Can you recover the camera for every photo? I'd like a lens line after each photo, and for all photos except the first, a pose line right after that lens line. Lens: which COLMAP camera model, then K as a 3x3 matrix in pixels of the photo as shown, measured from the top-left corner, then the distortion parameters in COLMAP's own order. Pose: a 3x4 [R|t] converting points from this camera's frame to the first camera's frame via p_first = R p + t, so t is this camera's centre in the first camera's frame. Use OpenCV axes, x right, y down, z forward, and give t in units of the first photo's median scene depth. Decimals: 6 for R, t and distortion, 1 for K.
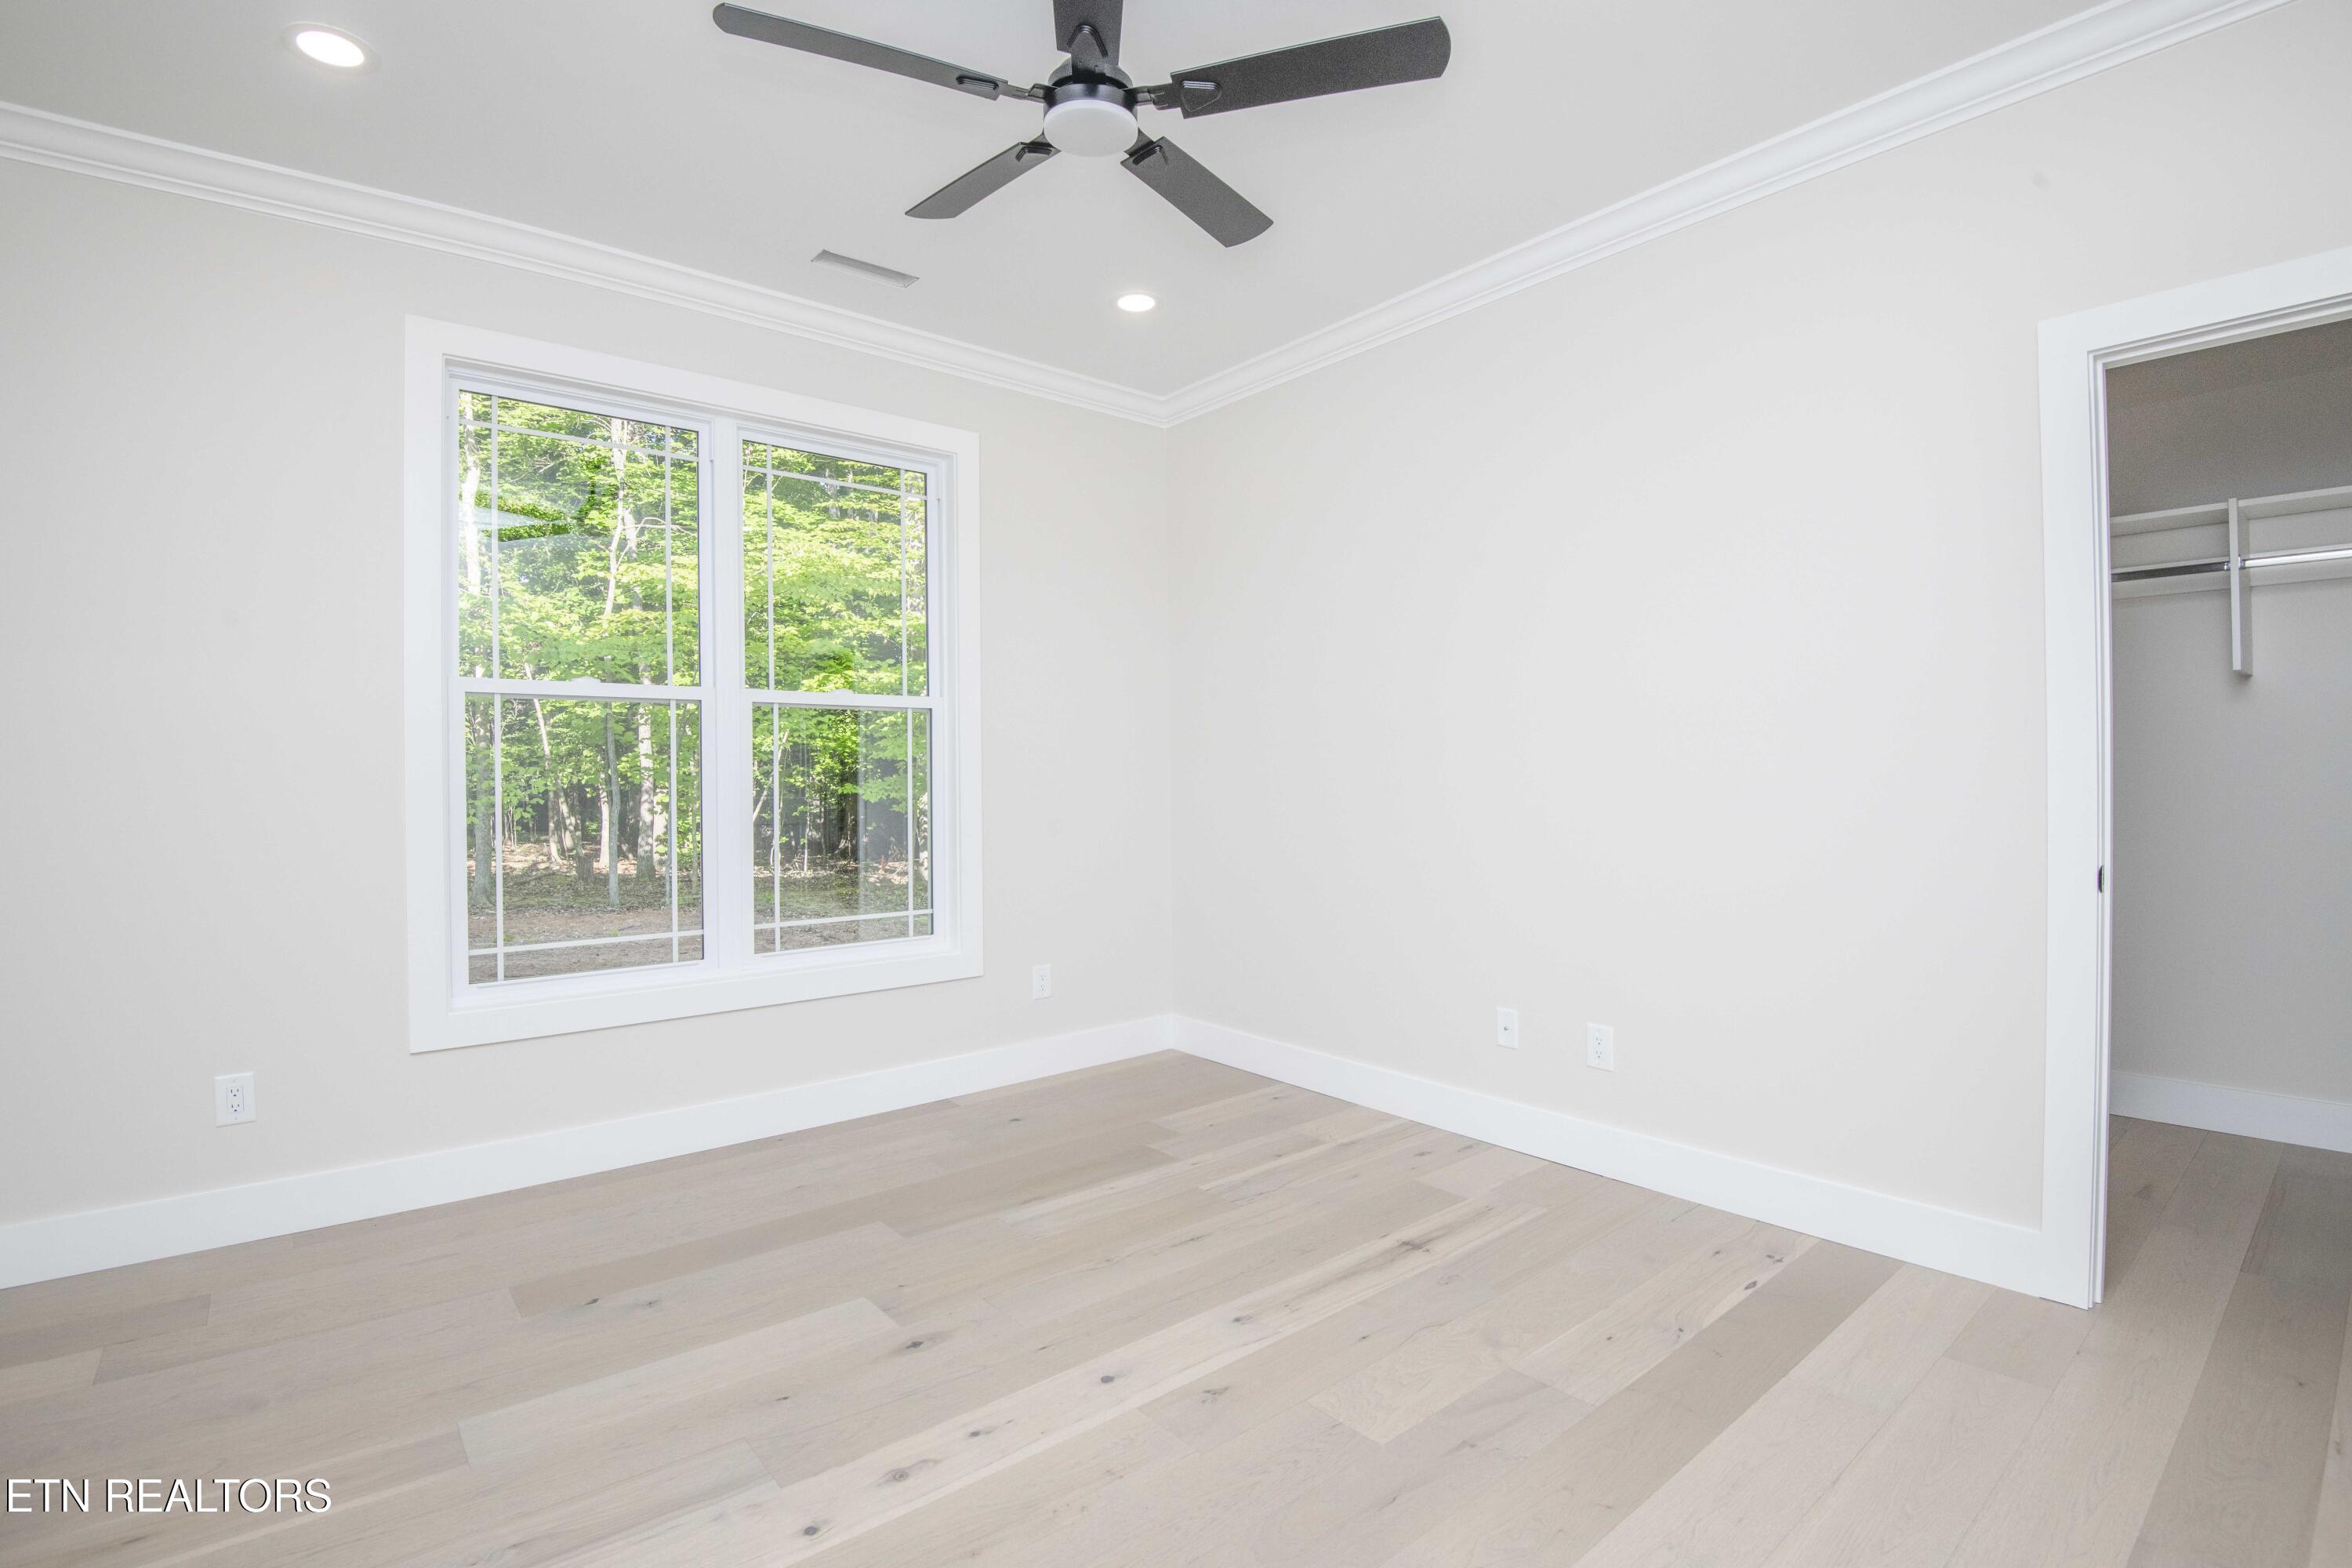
lens RADIAL K [[1088.1, 0, 1184.4], [0, 1088.1, 784.5], [0, 0, 1]] dist [-0.003170, -0.023228]
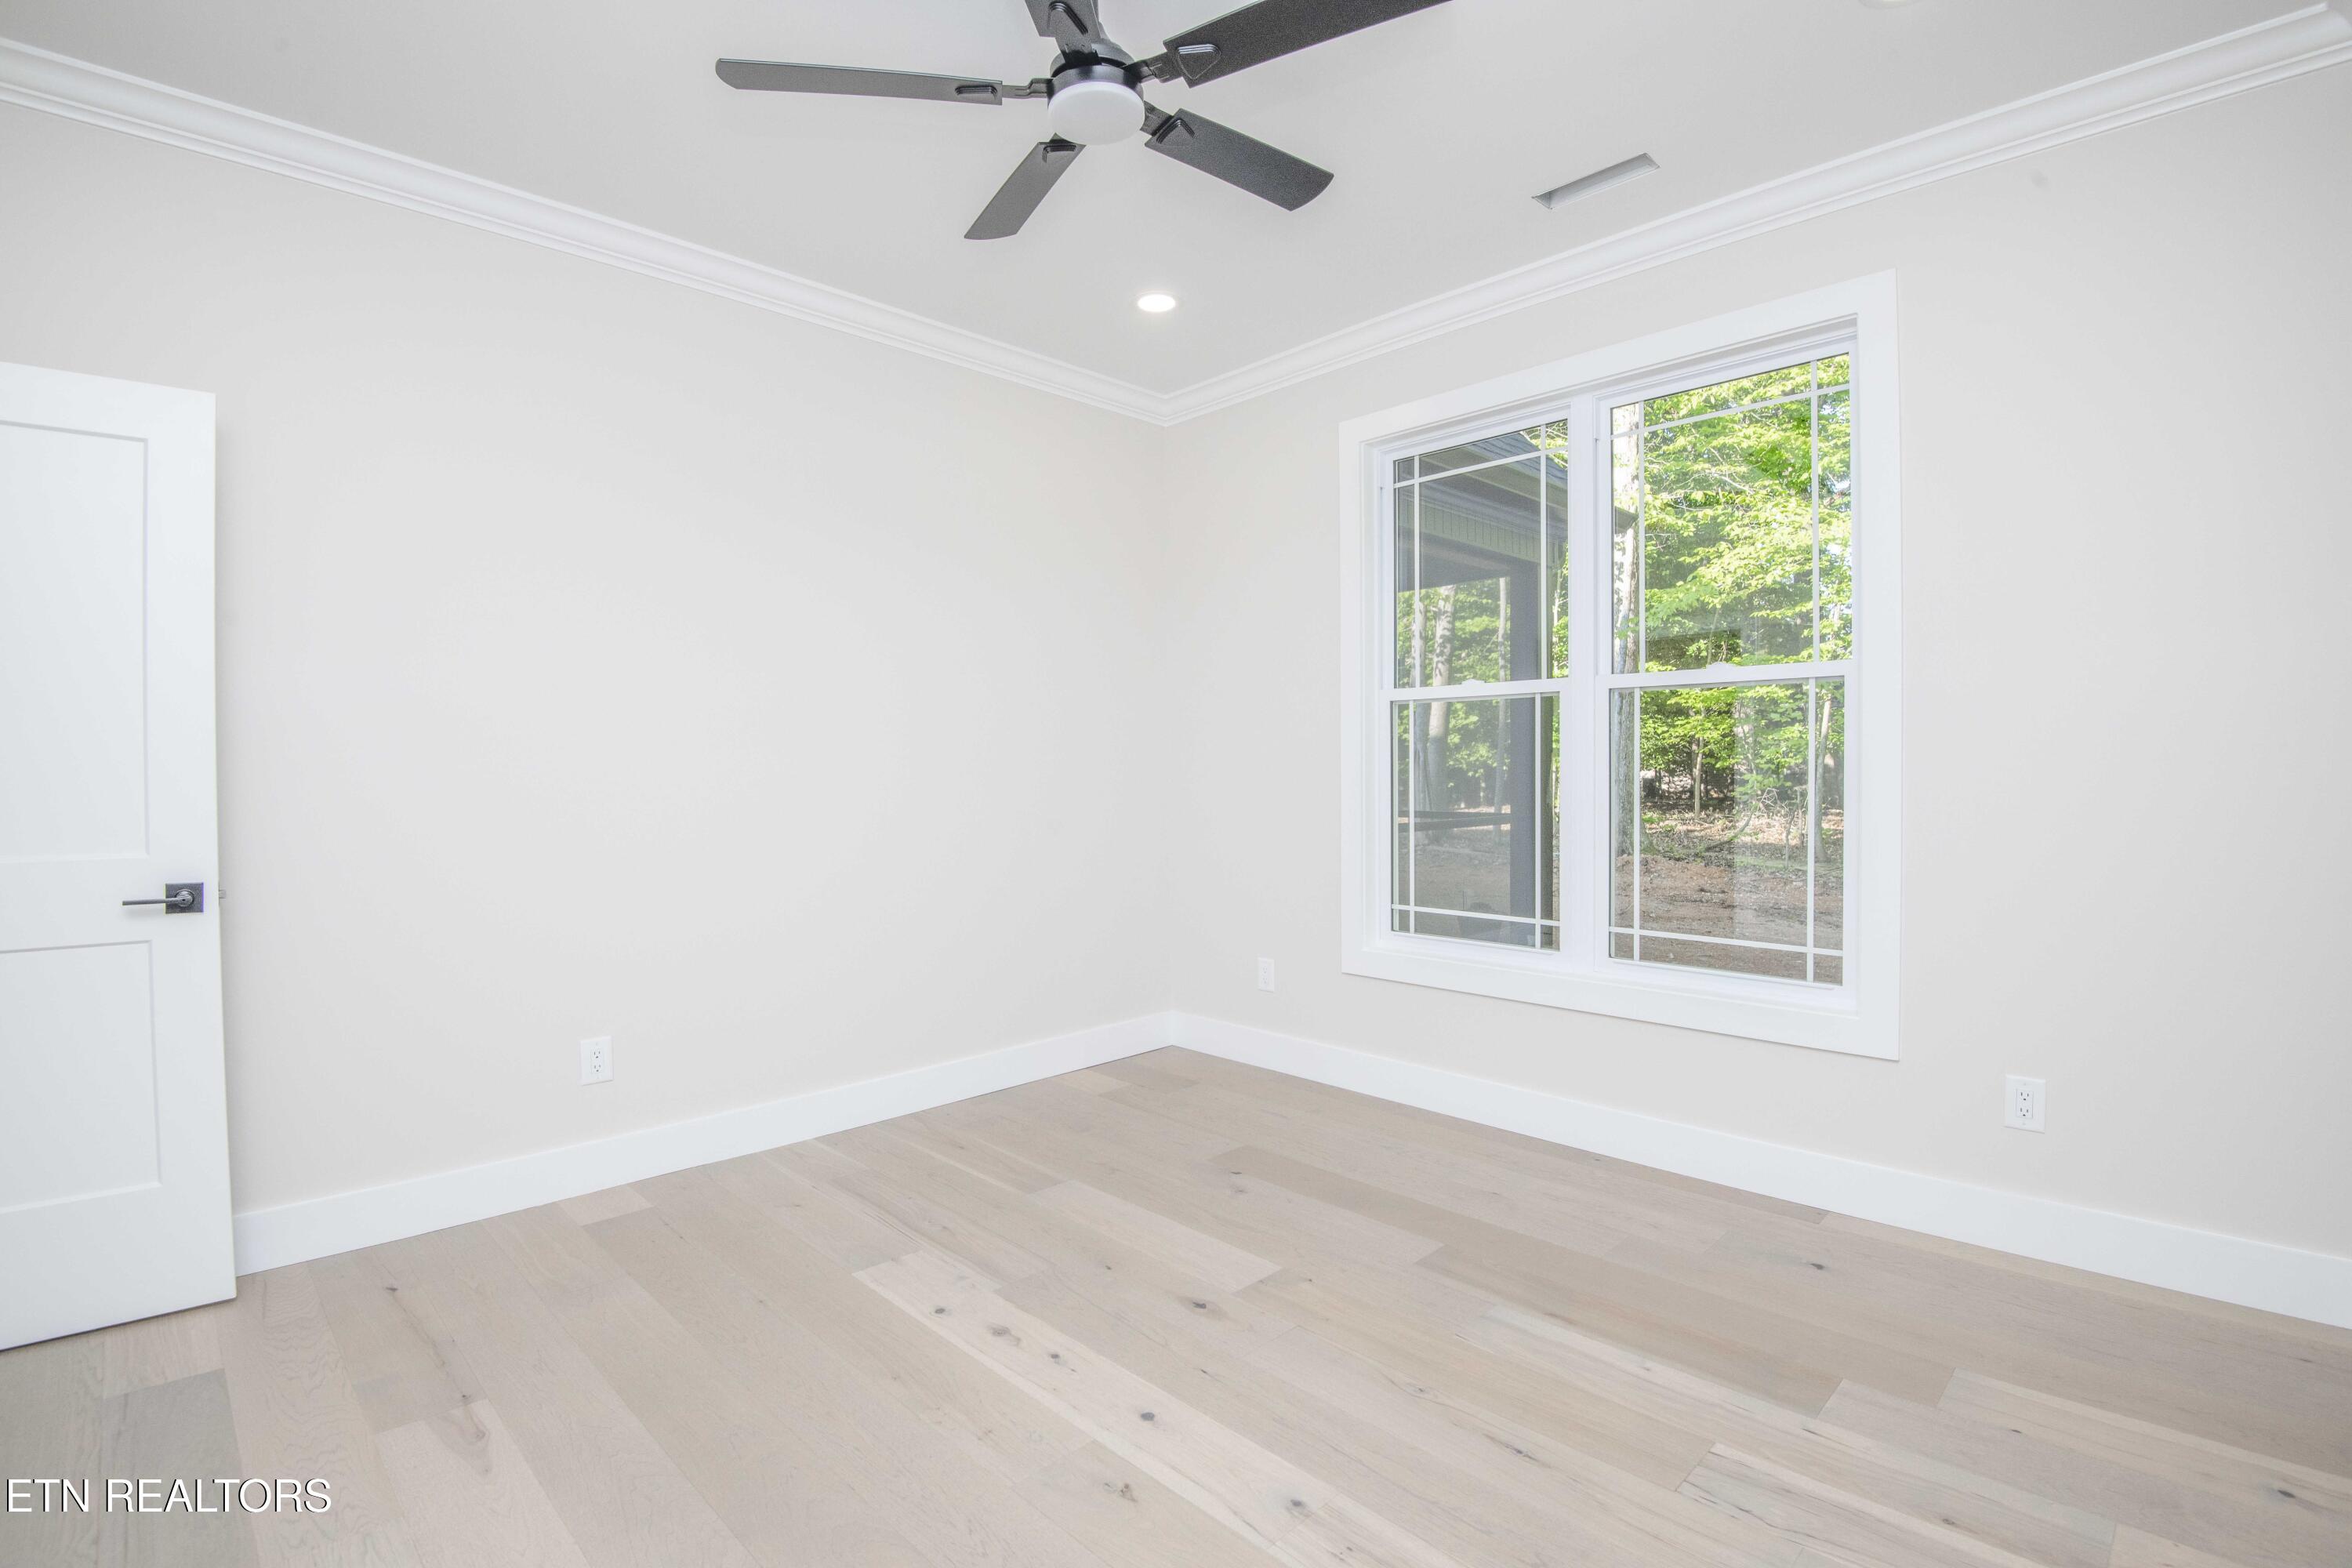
lens RADIAL K [[1088.1, 0, 1184.4], [0, 1088.1, 784.5], [0, 0, 1]] dist [-0.003170, -0.023228]
pose [[0.088881, 0.022389, -0.995791, 0.653174], [-0.003362, 0.999748, 0.022178, -0.016641], [0.996037, 0.001376, 0.088934, 0.721188]]
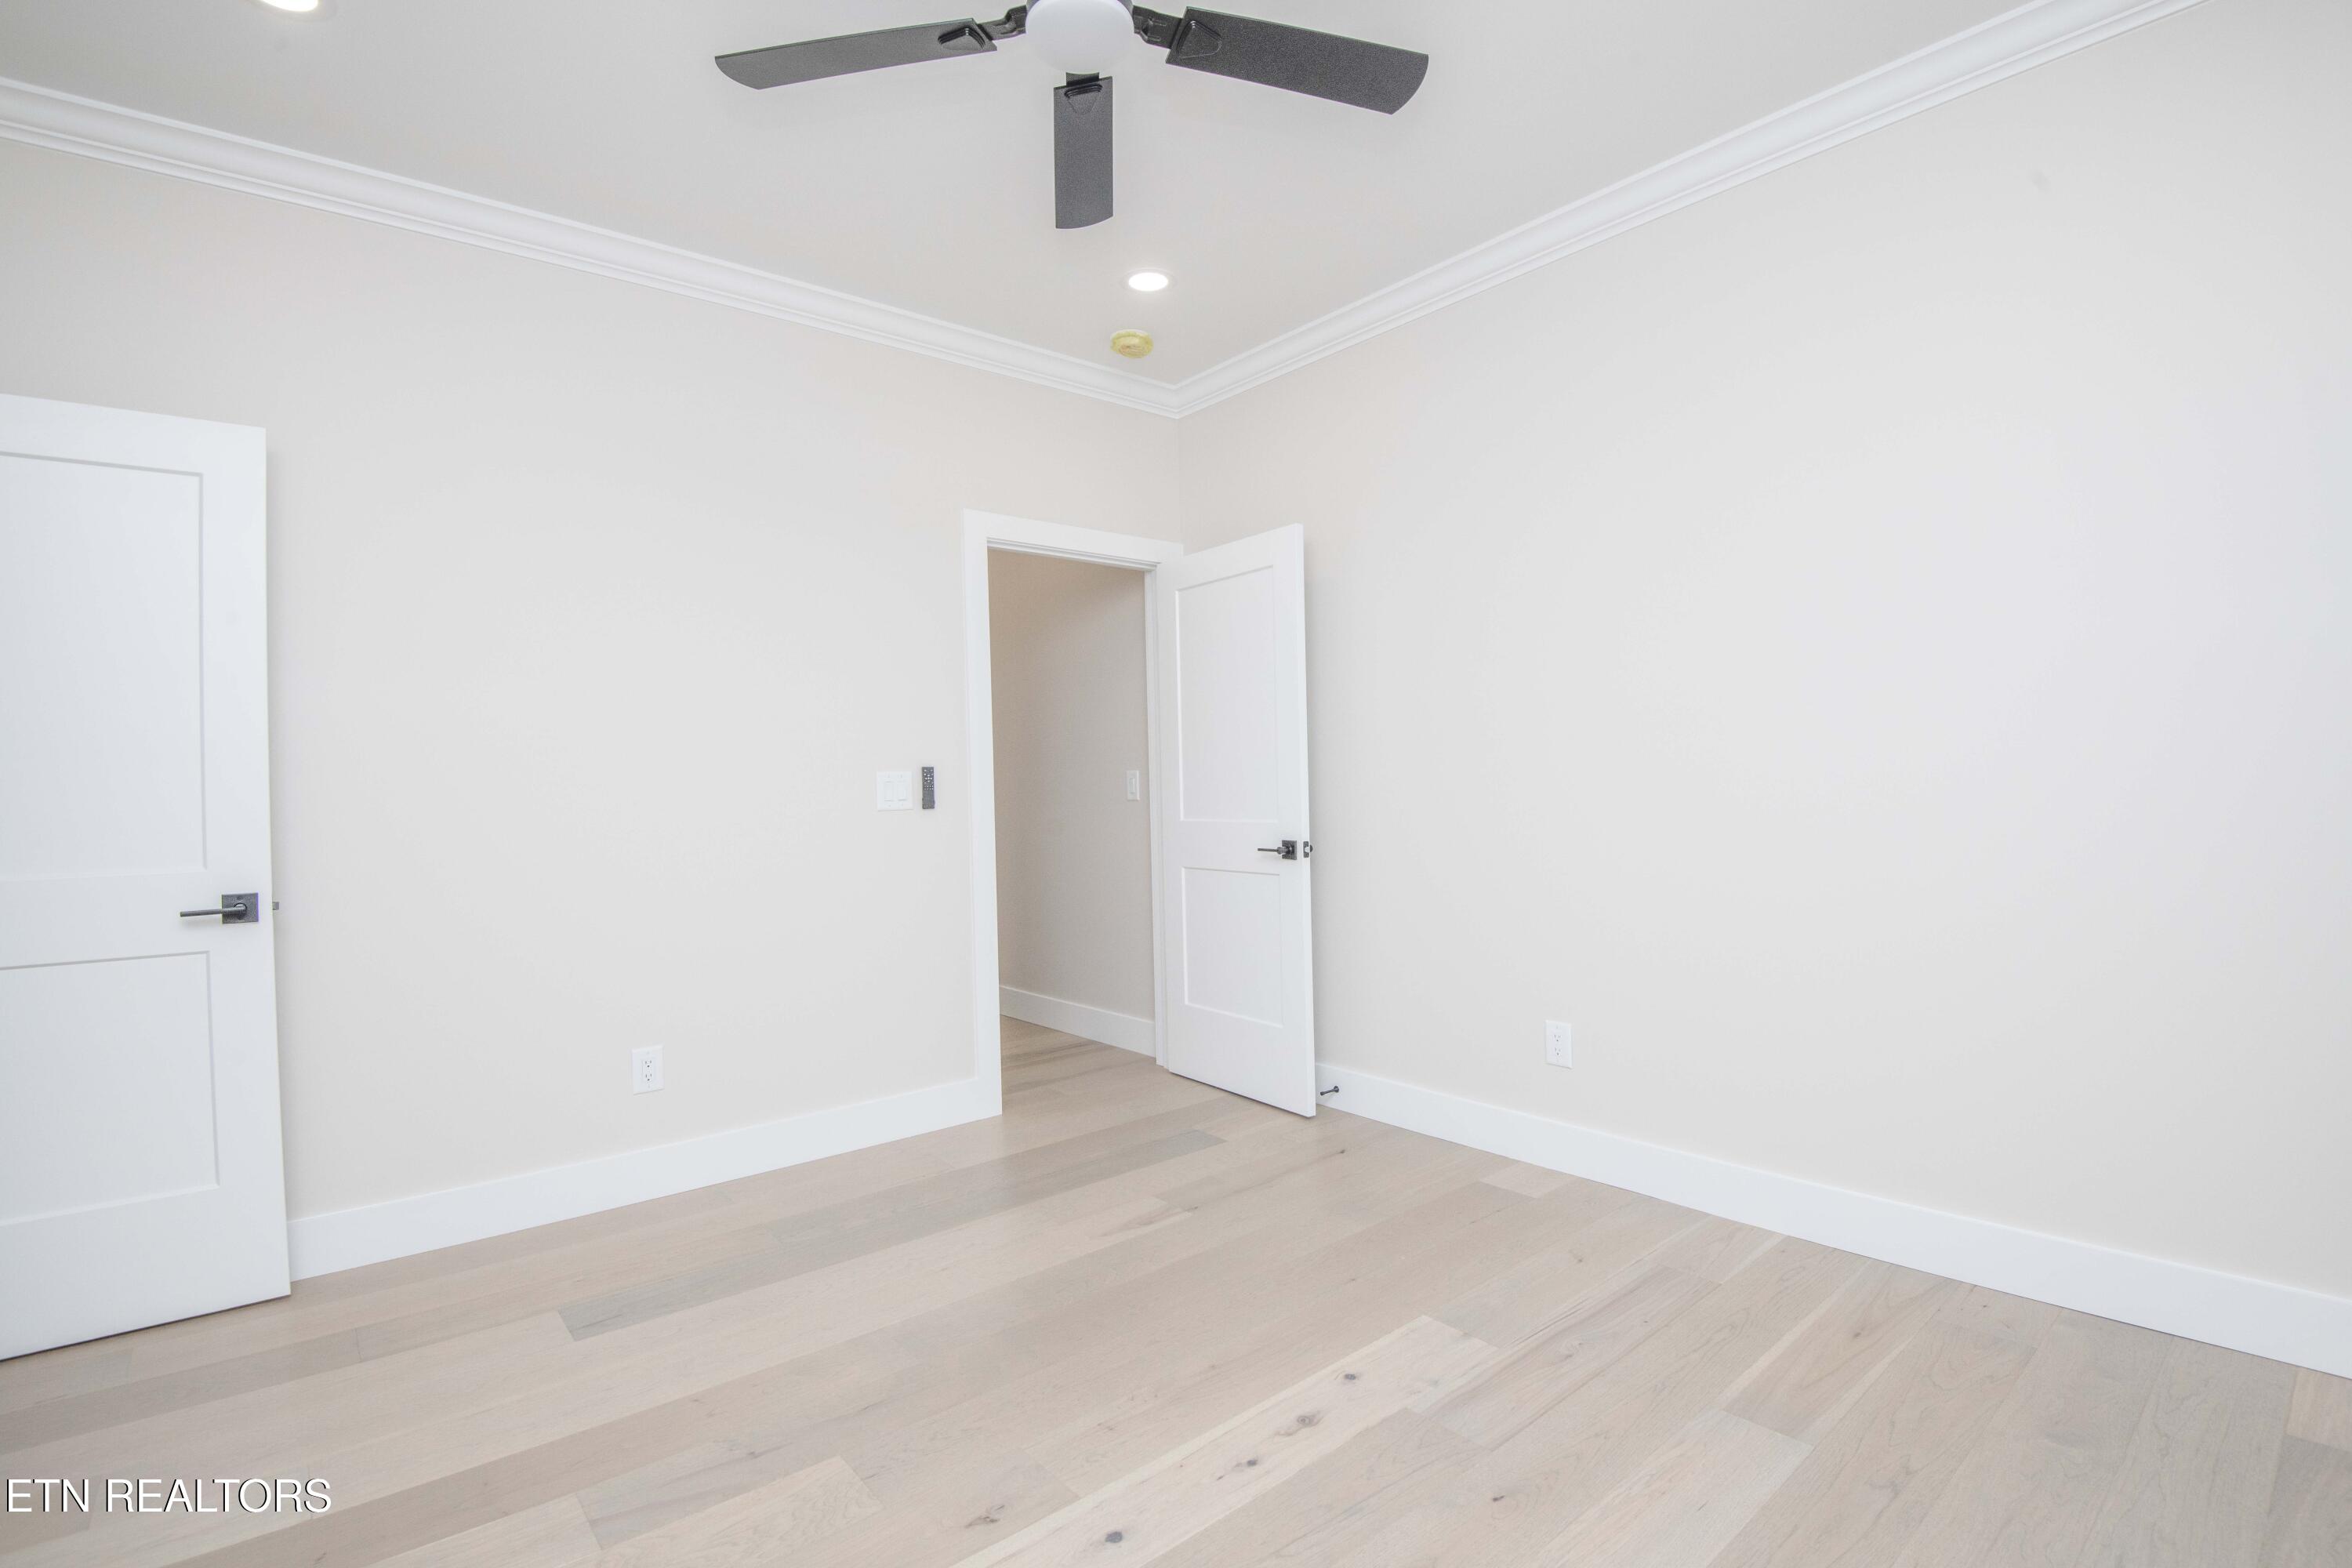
lens RADIAL K [[1092.1, 0, 1182.3], [0, 1092.1, 775.3], [0, 0, 1]] dist [0.000162, -0.024142]
pose [[-0.999306, 0.036780, -0.005837, -0.103640], [0.036780, 0.999323, 0.000079, -0.004687], [0.005836, -0.000136, -0.999983, 1.365262]]
